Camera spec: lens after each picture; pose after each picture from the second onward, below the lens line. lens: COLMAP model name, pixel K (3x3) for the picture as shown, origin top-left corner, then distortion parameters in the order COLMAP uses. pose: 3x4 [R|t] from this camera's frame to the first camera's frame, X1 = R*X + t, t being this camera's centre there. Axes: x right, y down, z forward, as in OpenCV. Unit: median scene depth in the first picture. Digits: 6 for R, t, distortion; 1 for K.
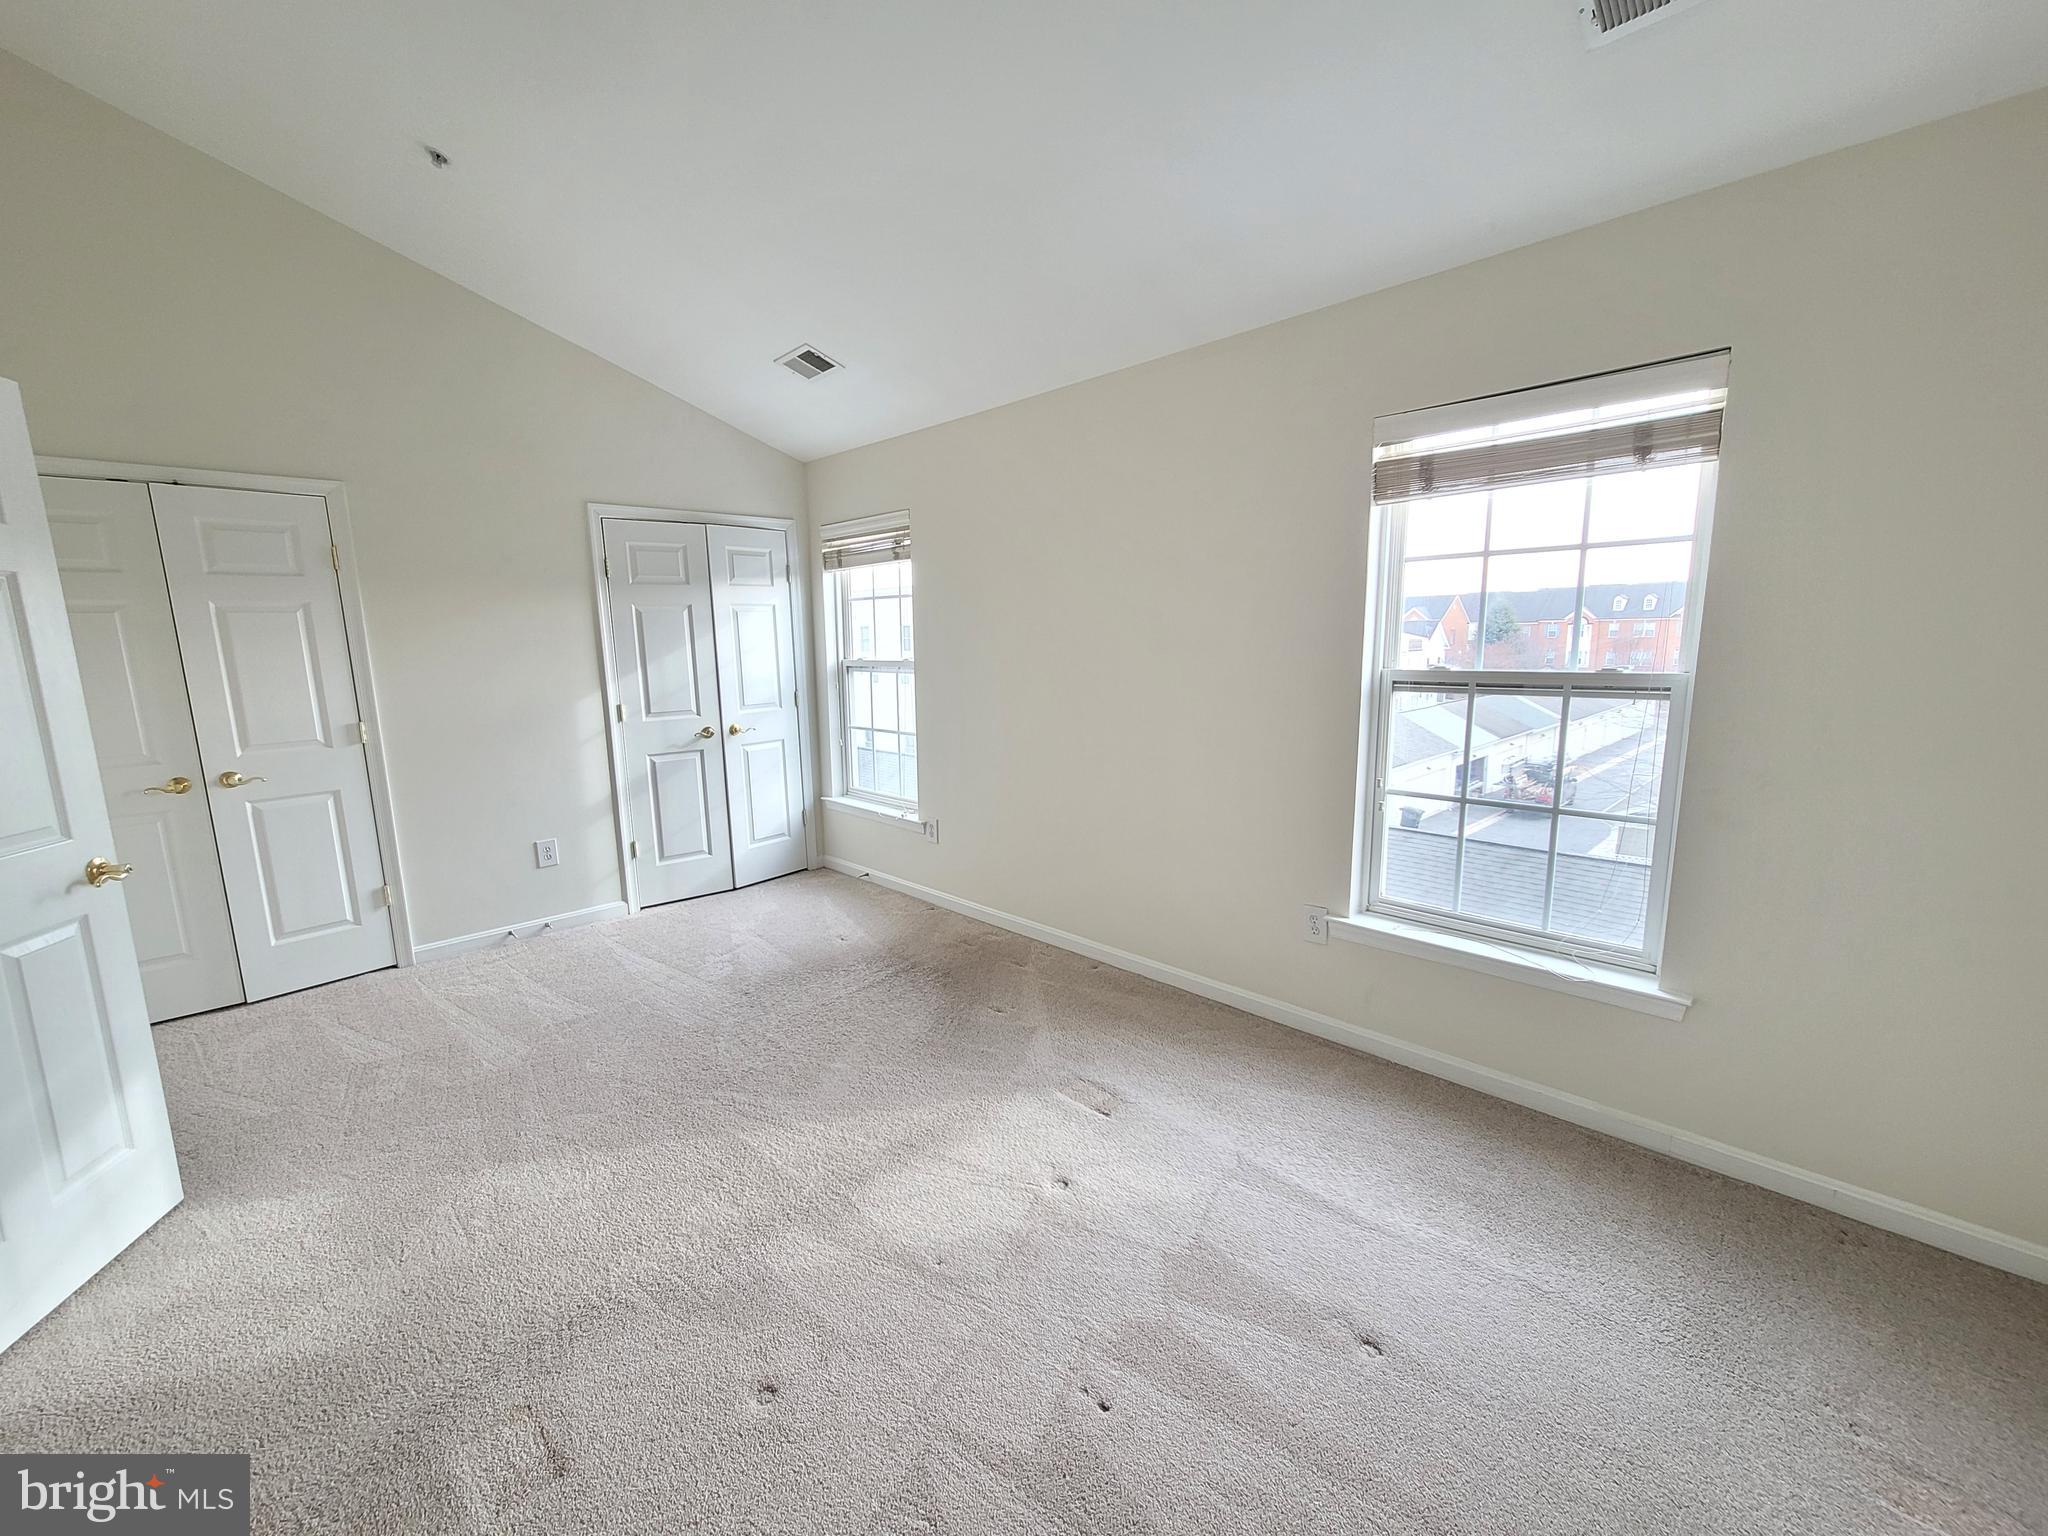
lens RADIAL K [[835.5, 0, 1030.0], [0, 835.5, 776.7], [0, 0, 1]] dist [-0.002735, 0.000233]
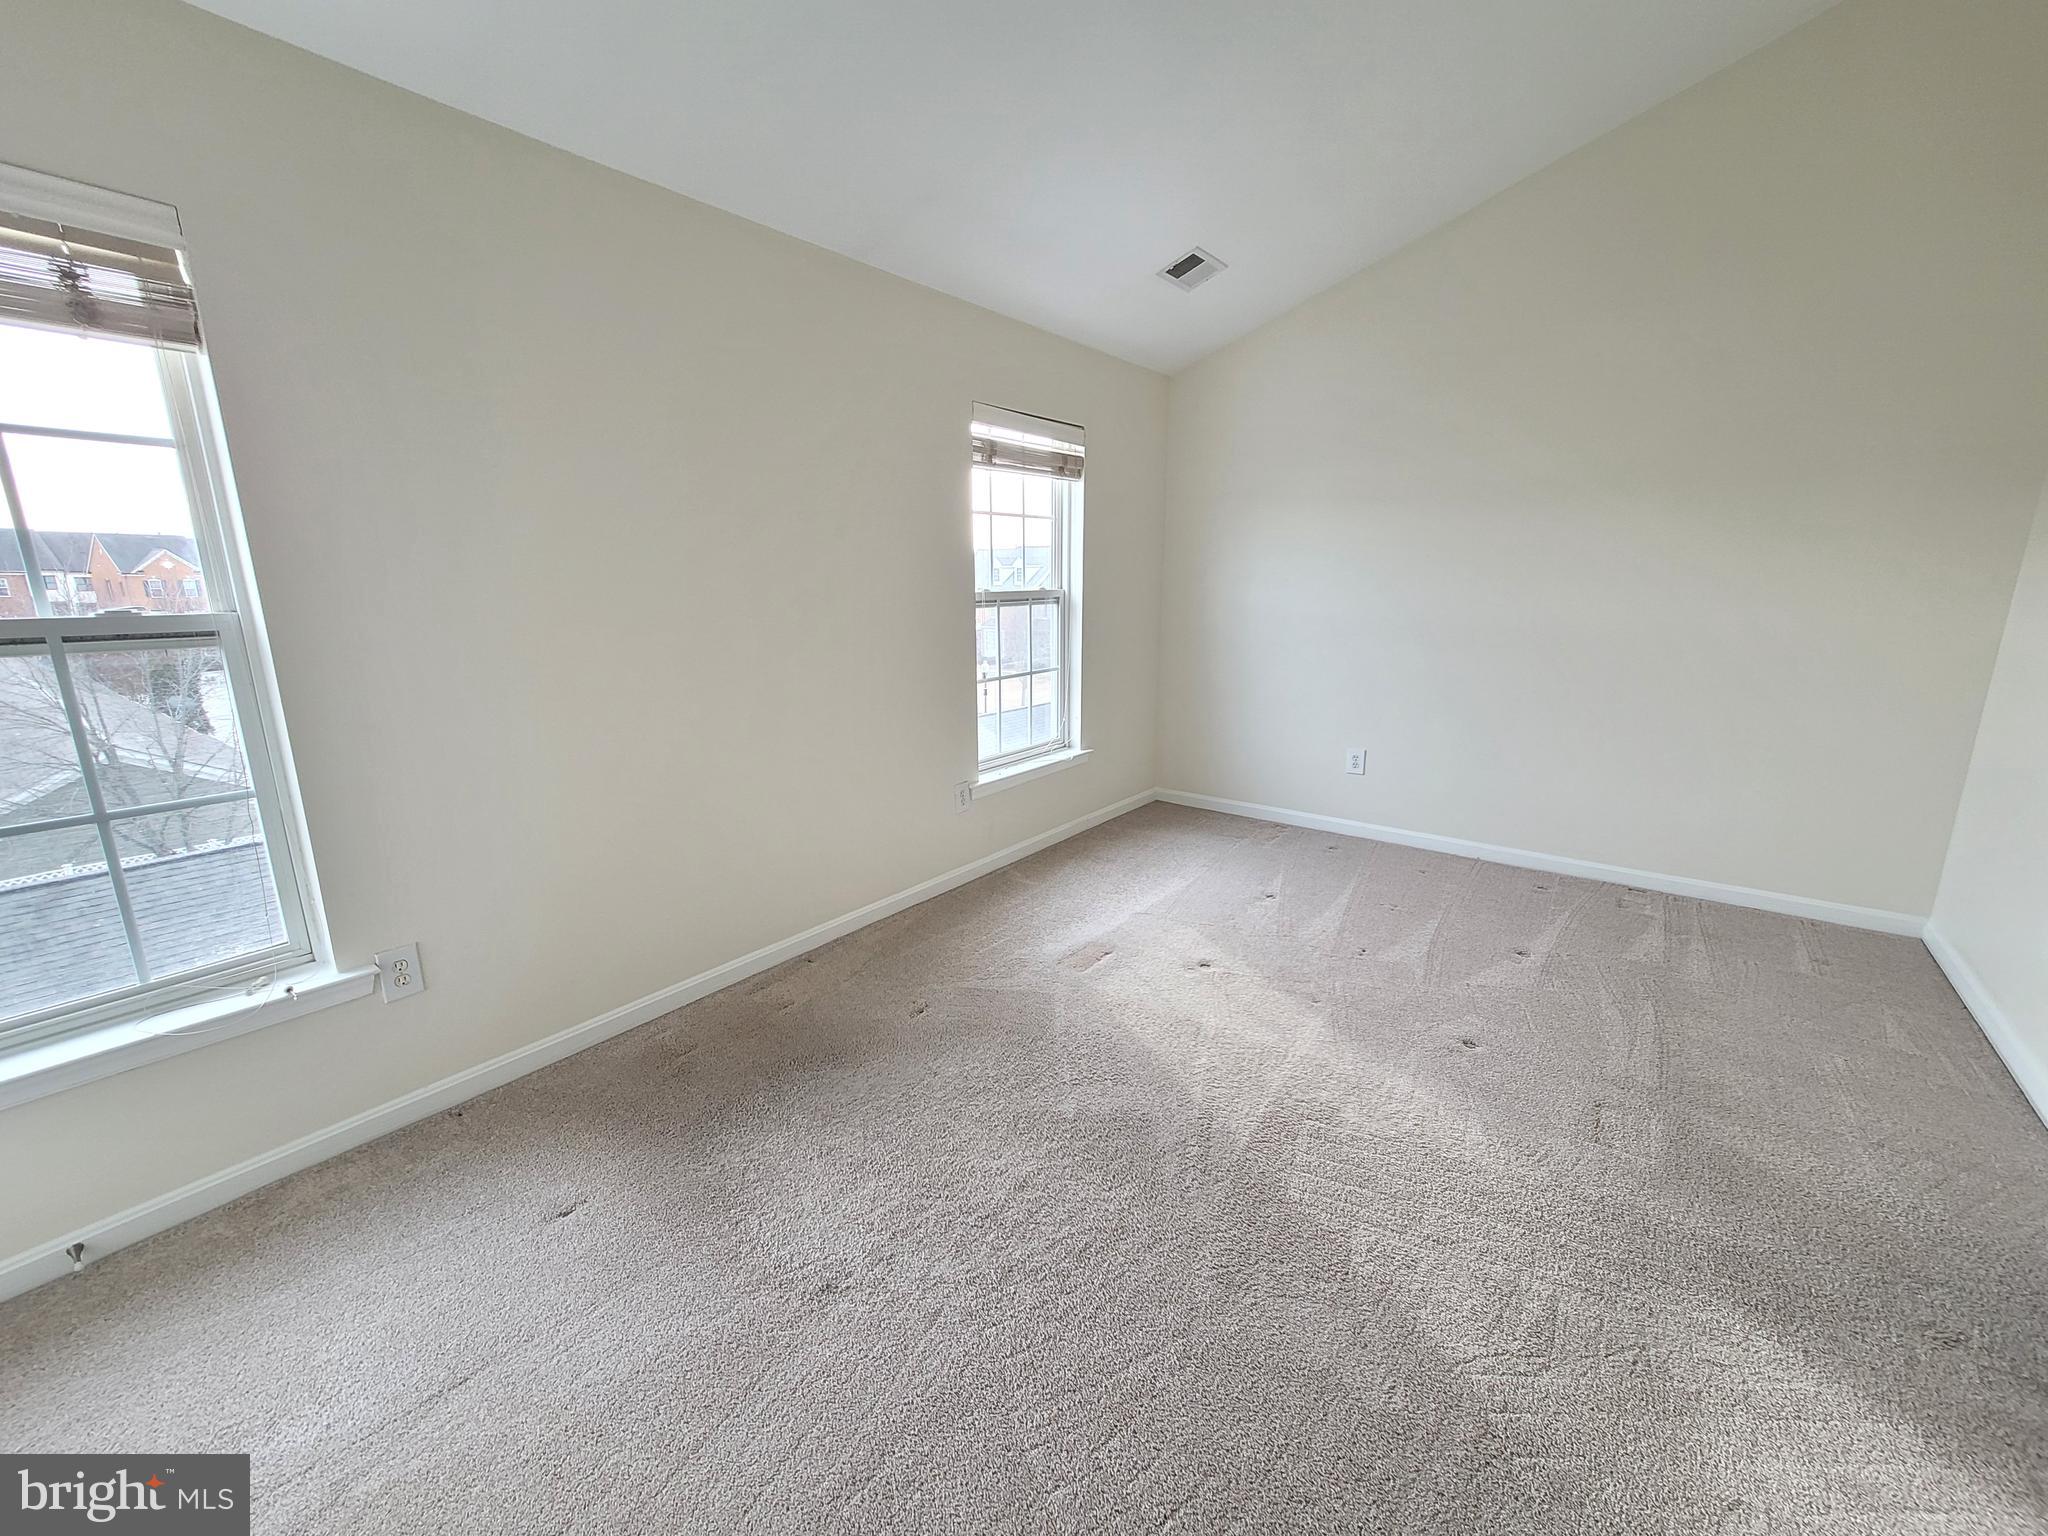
lens RADIAL K [[835.5, 0, 1020.6], [0, 835.5, 776.1], [0, 0, 1]] dist [-0.002735, 0.000233]
pose [[-0.137798, -0.205954, 0.968811, -0.975997], [0.181177, 0.956397, 0.229084, -0.140089], [-0.973749, 0.207093, -0.094475, 1.119888]]
